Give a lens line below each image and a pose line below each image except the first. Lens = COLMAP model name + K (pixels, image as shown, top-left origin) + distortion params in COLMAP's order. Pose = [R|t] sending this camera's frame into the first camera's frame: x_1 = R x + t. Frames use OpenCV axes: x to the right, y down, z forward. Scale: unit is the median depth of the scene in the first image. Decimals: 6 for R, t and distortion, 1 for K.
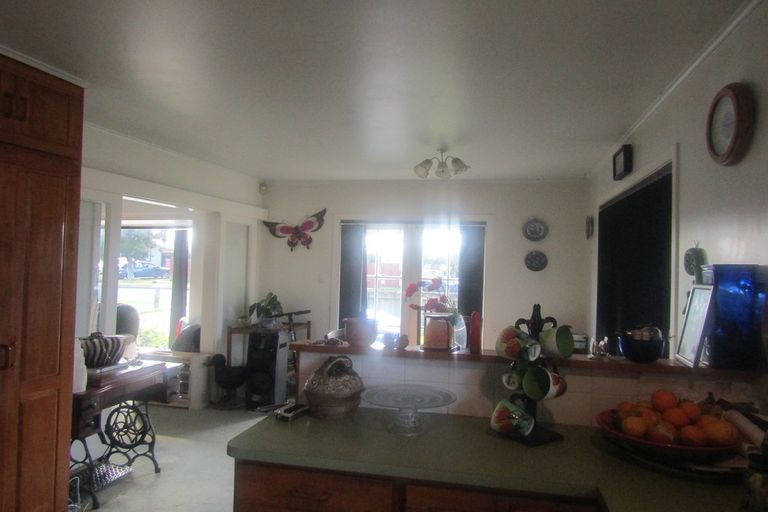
lens RADIAL K [[550.6, 0, 385.5], [0, 550.6, 251.9], [0, 0, 1]] dist [-0.013388, -0.002503]
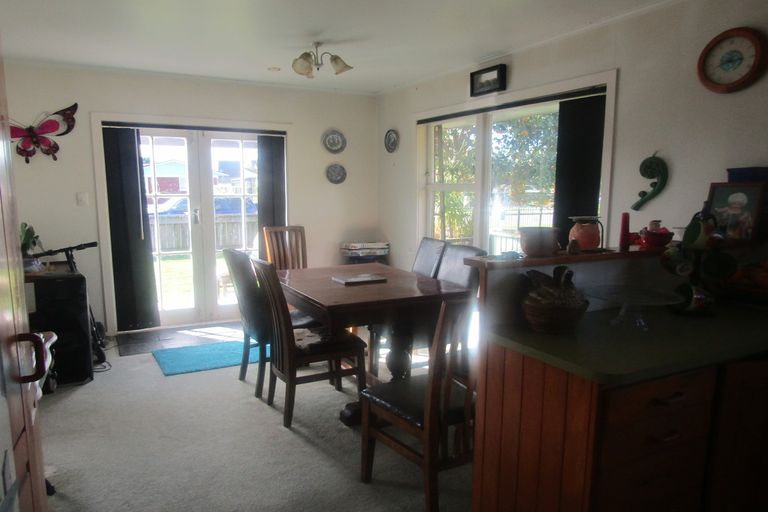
lens RADIAL K [[550.6, 0, 386.2], [0, 550.6, 259.5], [0, 0, 1]] dist [-0.013388, -0.002503]
pose [[0.750721, -0.106995, 0.651897, -0.296958], [0.002542, 0.987258, 0.159109, 0.010494], [-0.660615, -0.117789, 0.741427, 0.167743]]
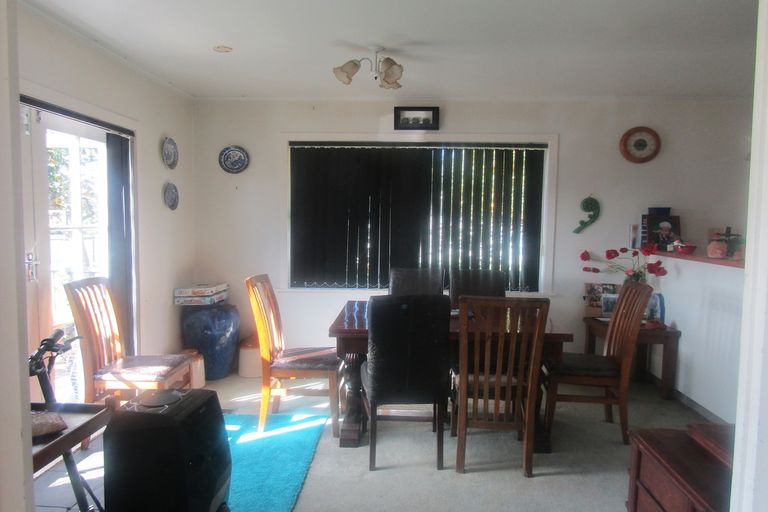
lens RADIAL K [[550.6, 0, 383.1], [0, 550.6, 258.5], [0, 0, 1]] dist [-0.013388, -0.002503]
pose [[-0.195774, -0.095117, 0.976025, -0.460815], [-0.031941, 0.995375, 0.090596, 0.021769], [-0.980129, -0.013439, -0.197906, 0.795109]]
